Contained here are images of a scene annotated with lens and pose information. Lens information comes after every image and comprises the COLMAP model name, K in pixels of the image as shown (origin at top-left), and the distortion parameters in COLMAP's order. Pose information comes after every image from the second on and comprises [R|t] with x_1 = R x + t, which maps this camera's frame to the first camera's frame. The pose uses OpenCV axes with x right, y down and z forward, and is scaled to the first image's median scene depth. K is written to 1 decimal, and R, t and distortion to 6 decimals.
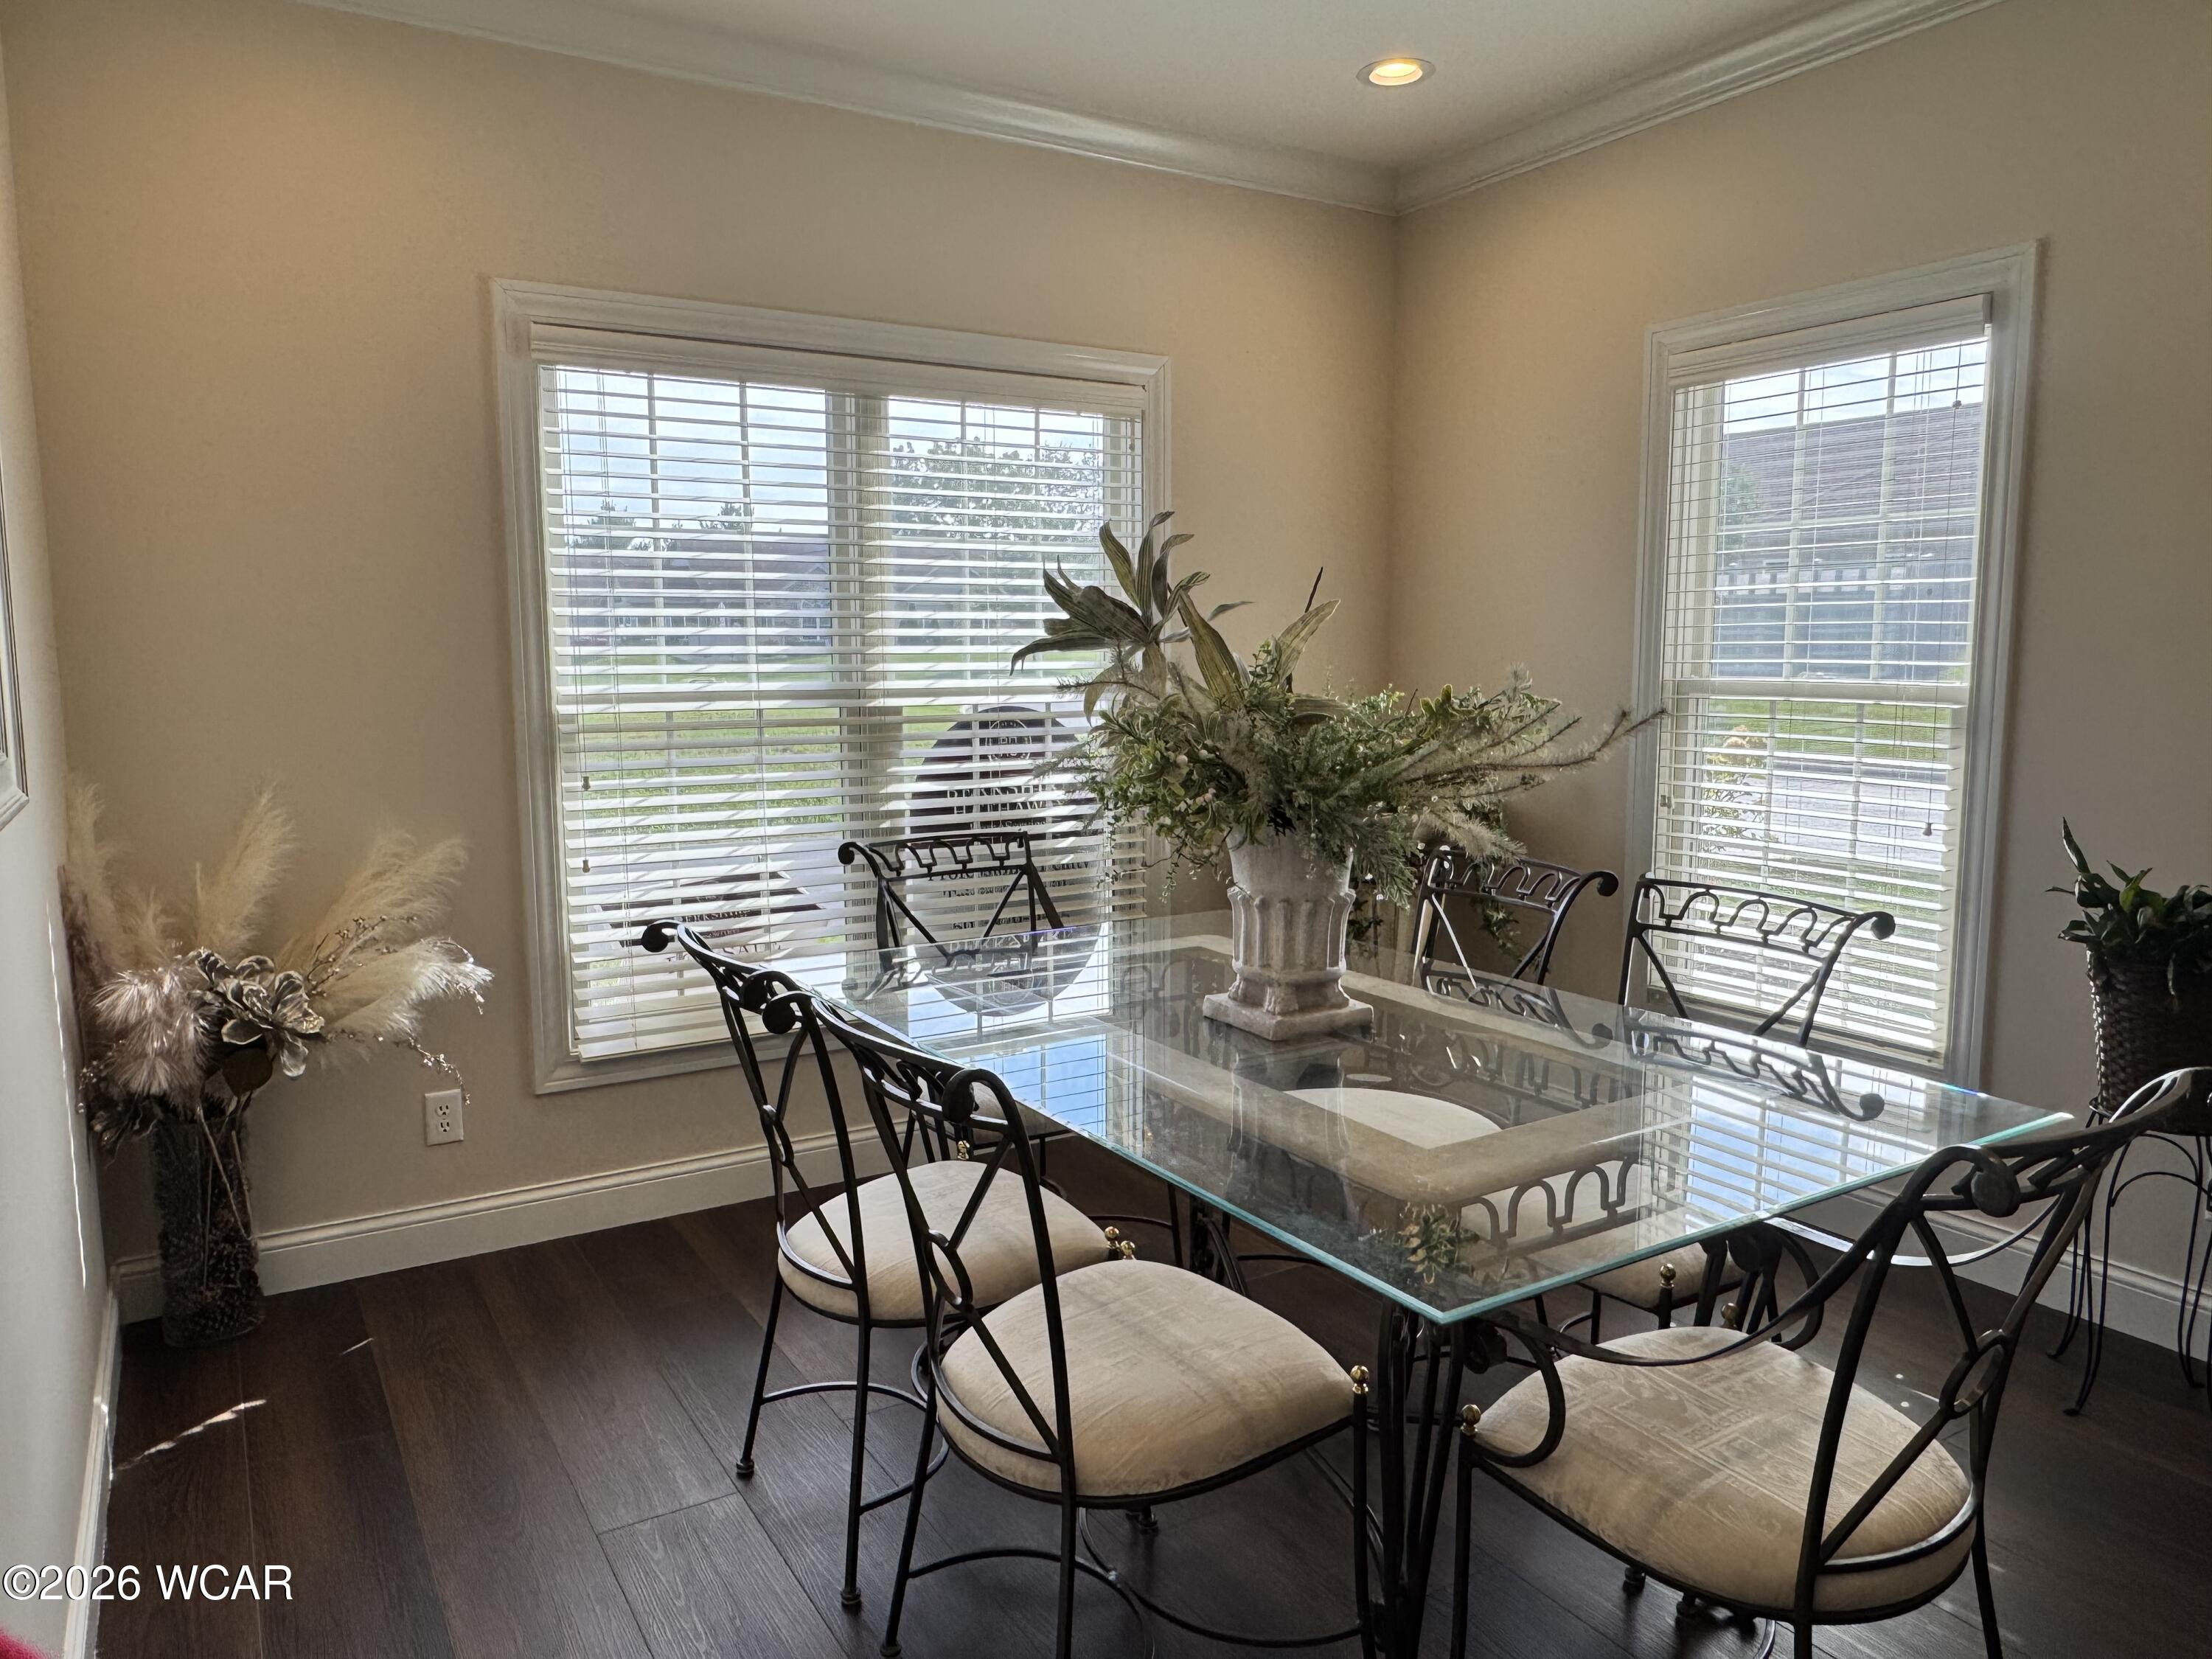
lens RADIAL K [[1496.1, 0, 1103.6], [0, 1496.1, 837.1], [0, 0, 1]] dist [-0.002762, 0.000710]
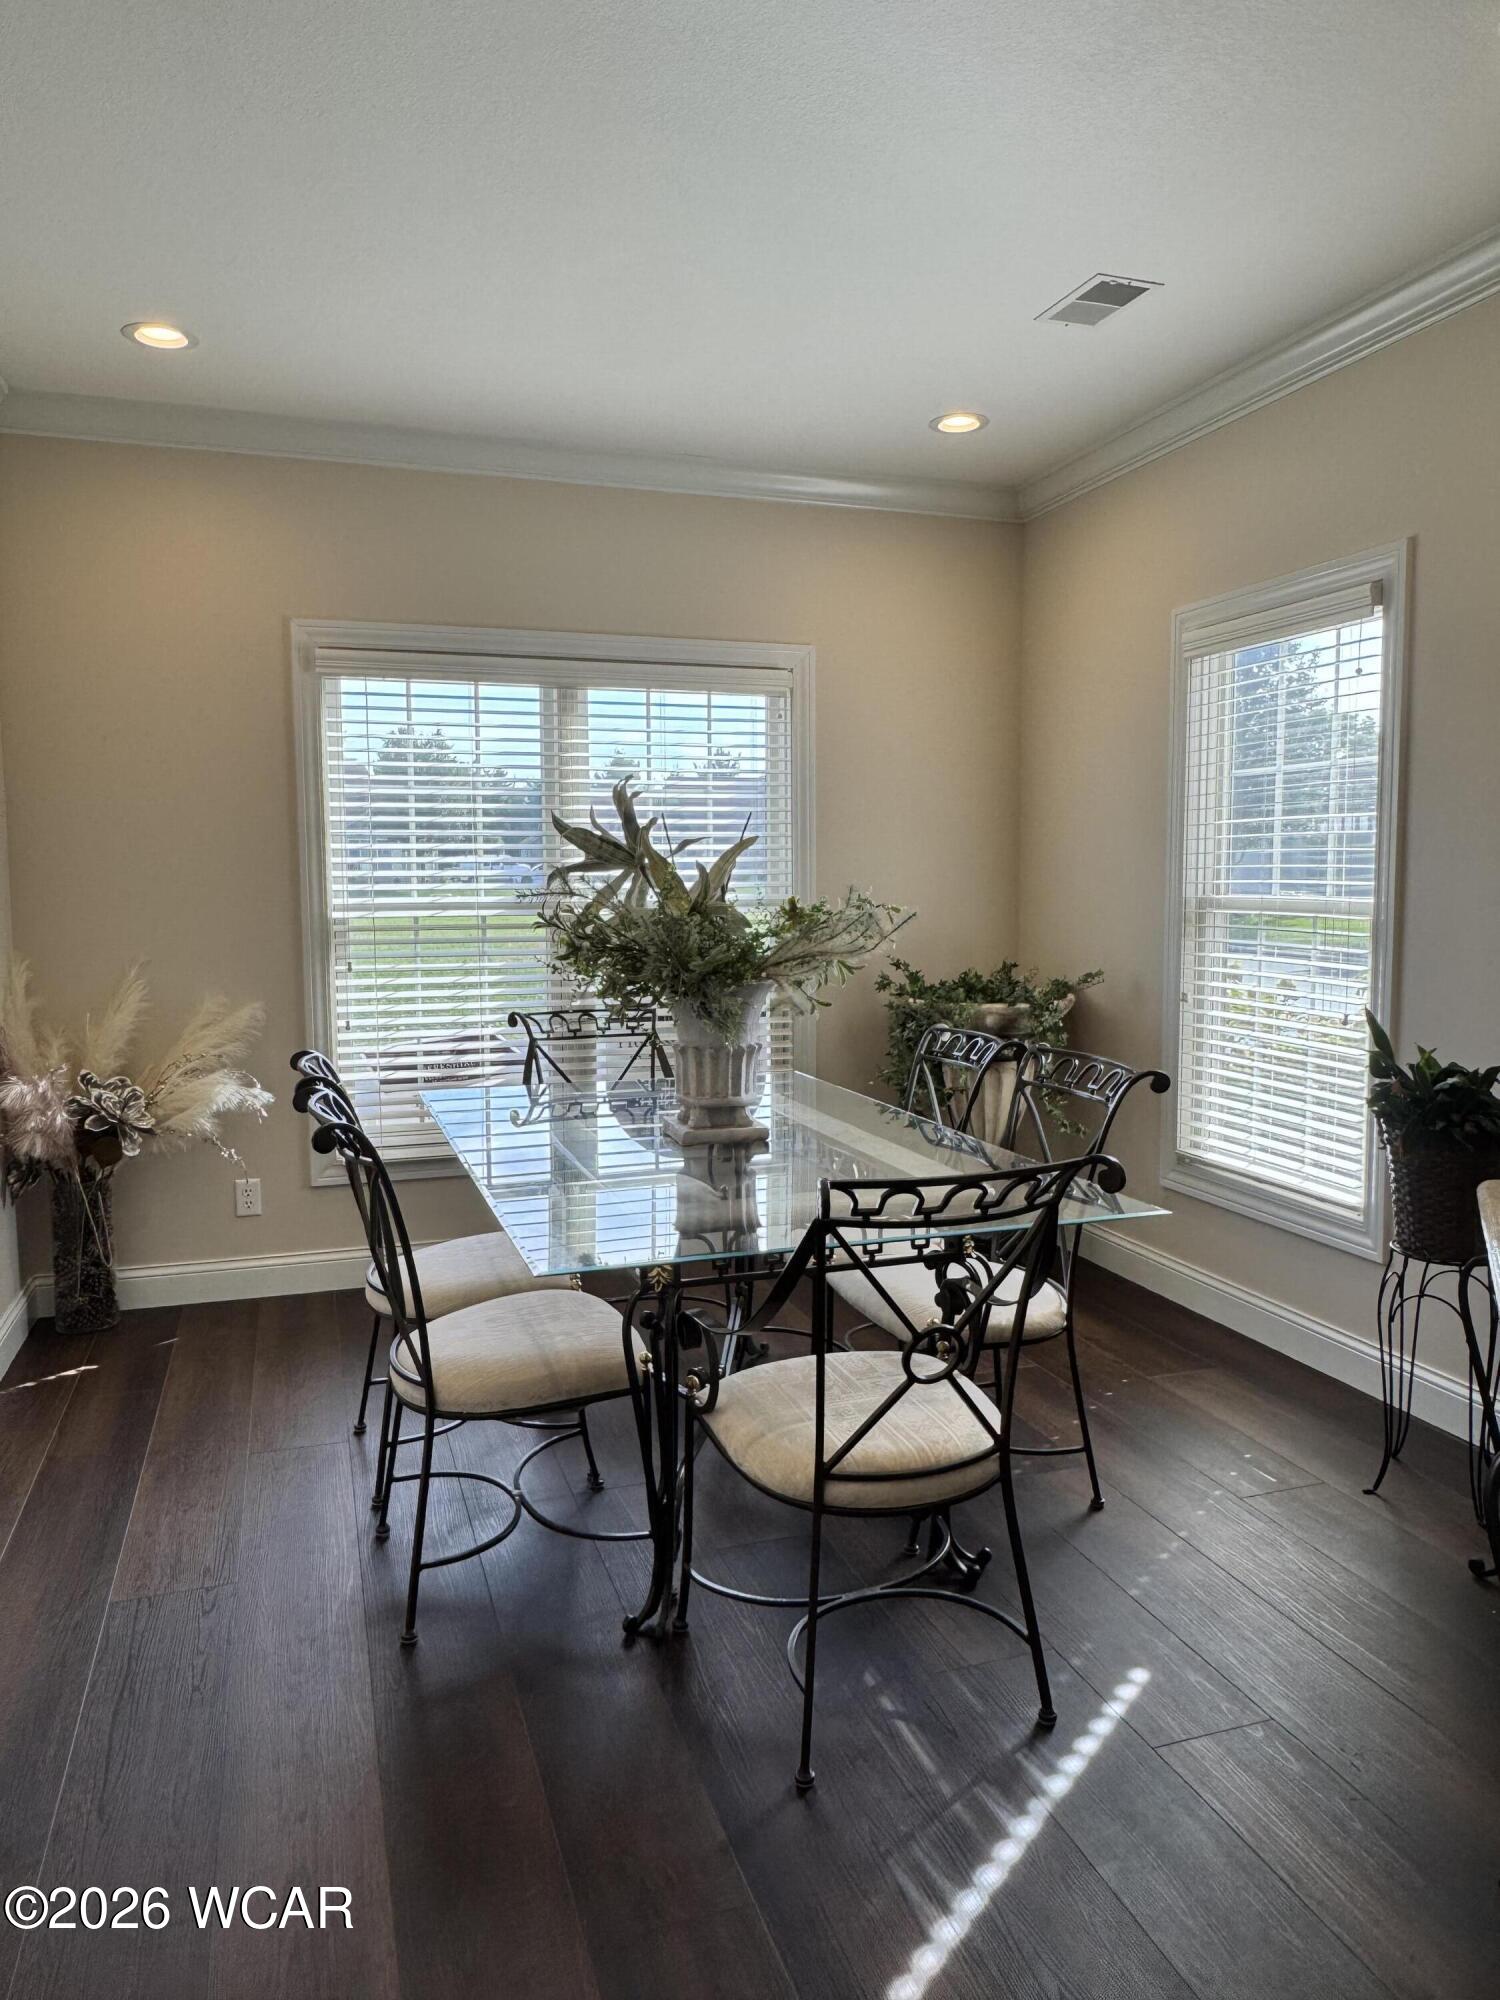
lens RADIAL K [[1347.8, 0, 750.0], [0, 1347.8, 1000.0], [0, 0, 1]] dist [0.059695, -0.129172]
pose [[0.974293, 0.020196, -0.224379, 0.329812], [-0.027190, 0.999235, -0.028126, 0.022406], [0.223639, 0.033504, 0.974096, -0.175014]]
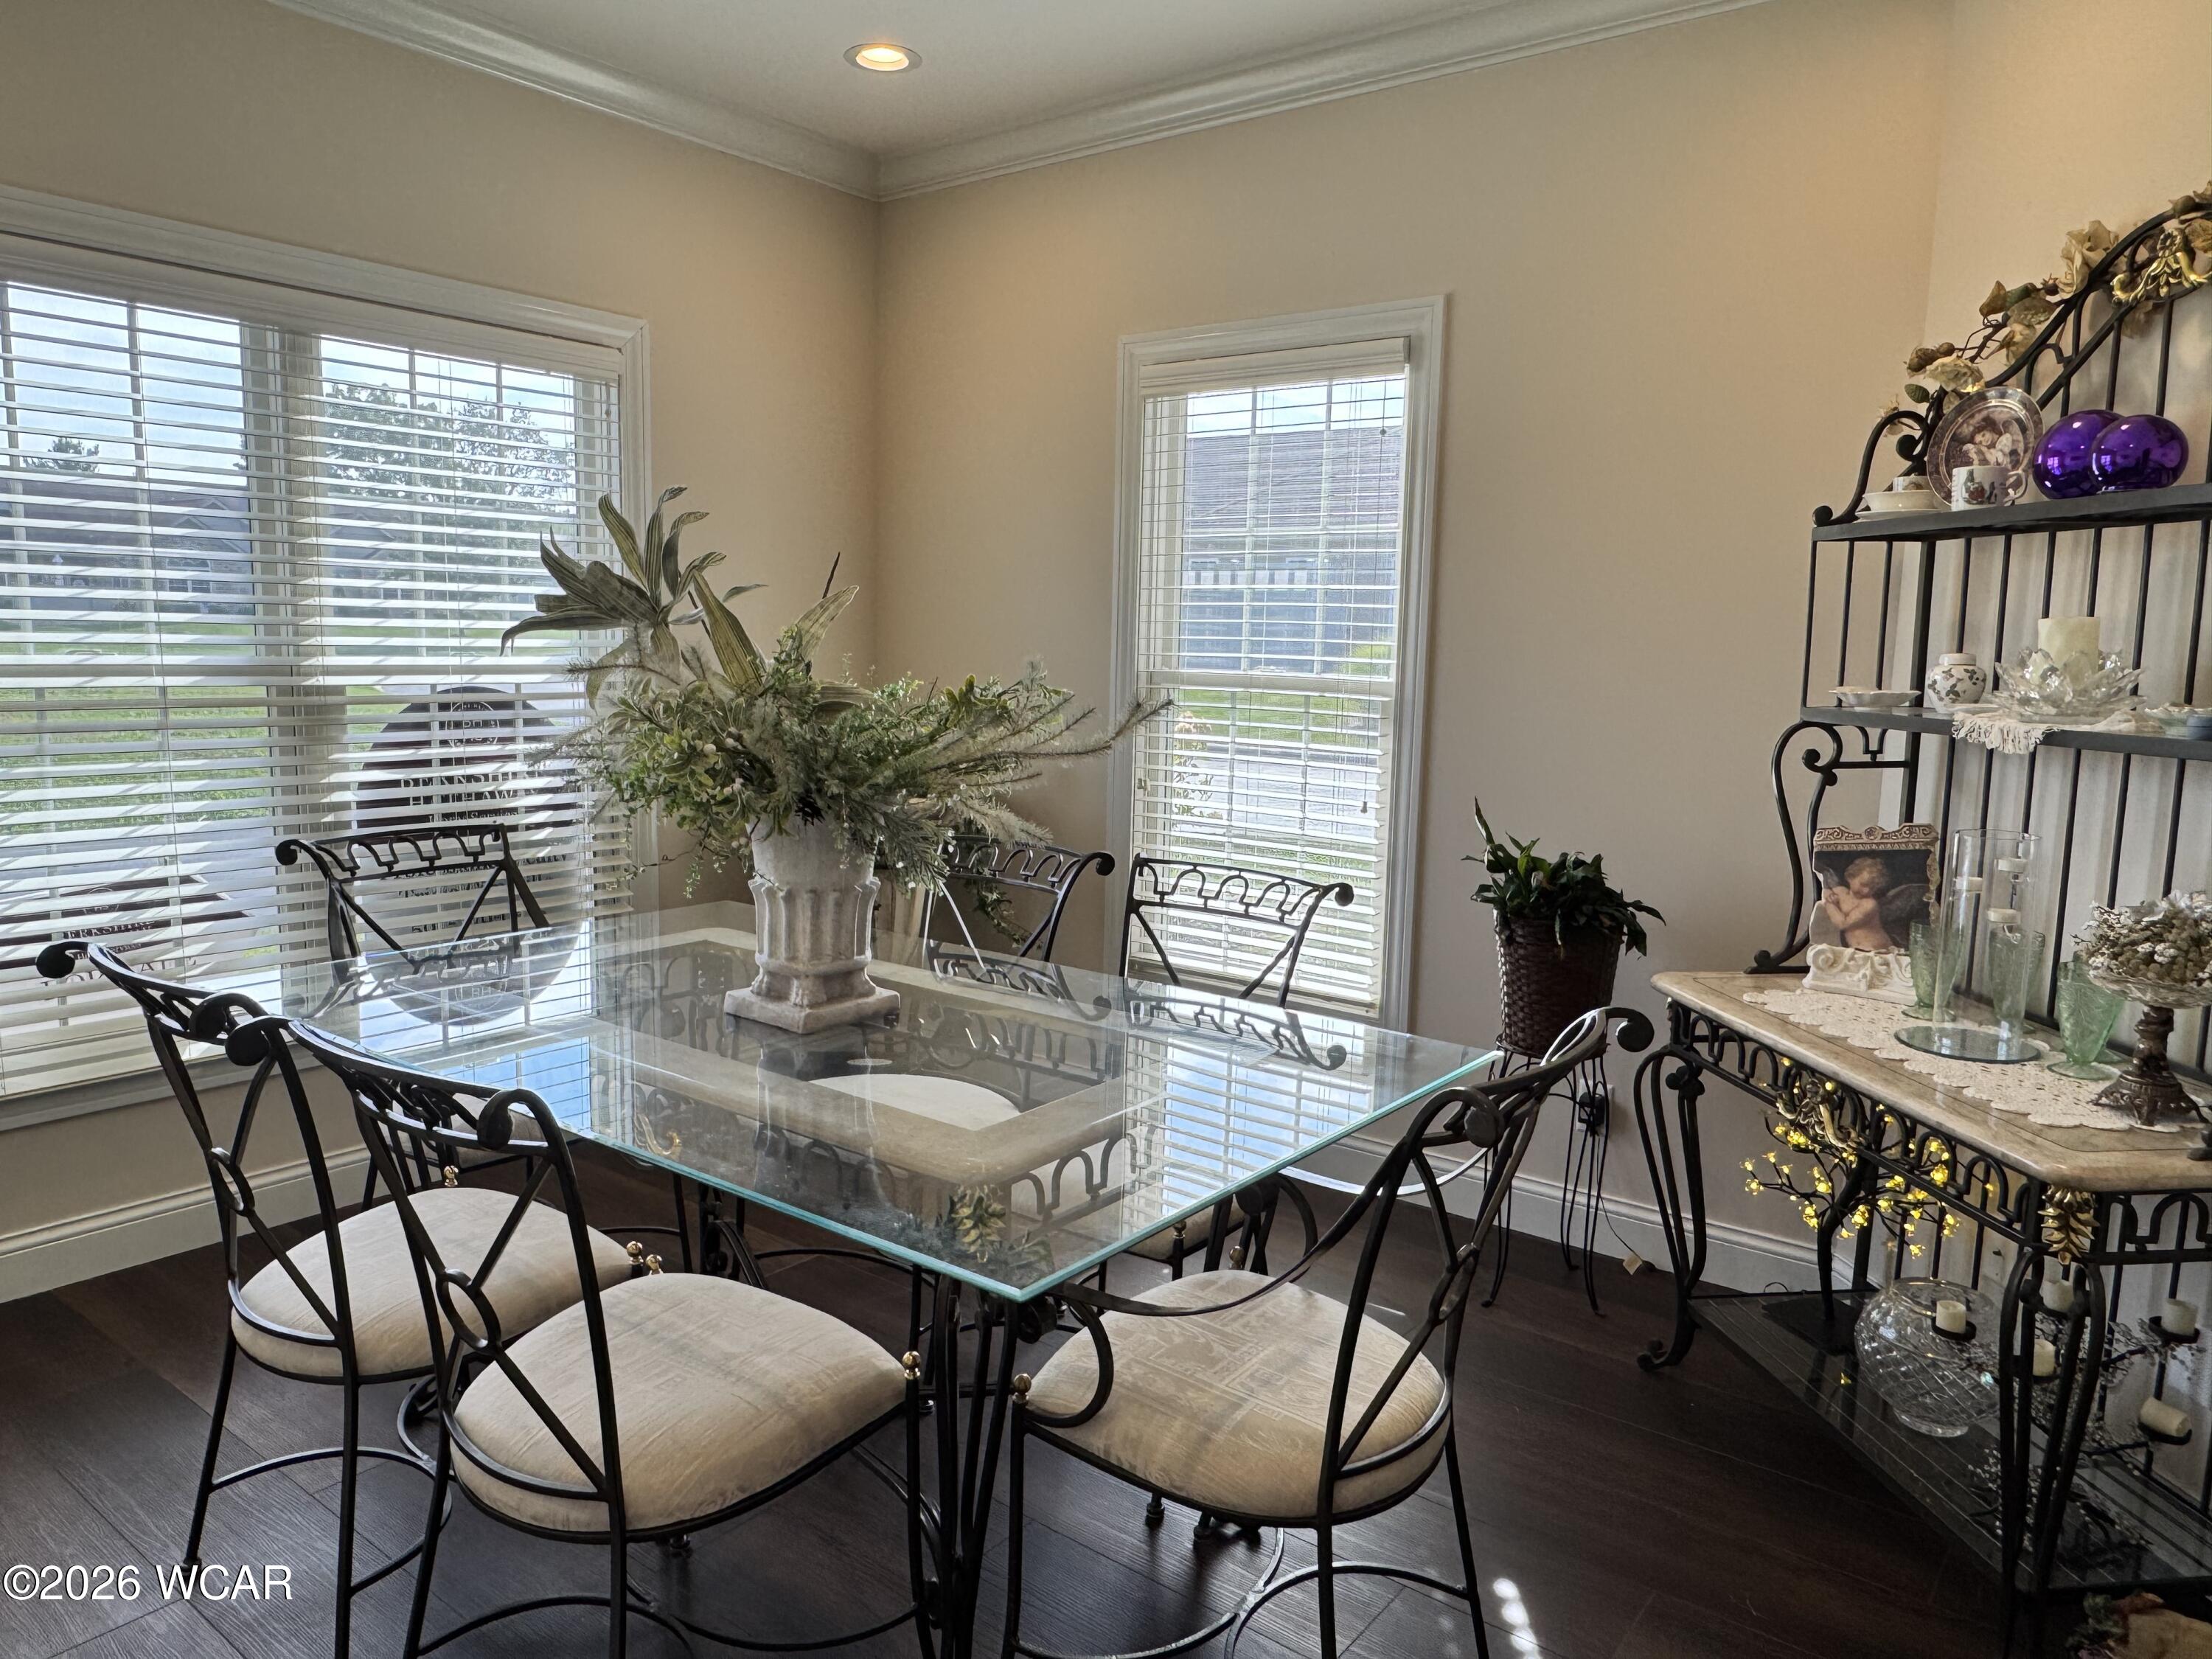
lens RADIAL K [[1496.1, 0, 1103.6], [0, 1496.1, 837.1], [0, 0, 1]] dist [-0.002762, 0.000710]
pose [[0.936215, -0.021512, 0.350768, -0.031036], [0.017310, 0.999736, 0.015112, -0.003304], [-0.351001, -0.008076, 0.936340, 0.008679]]
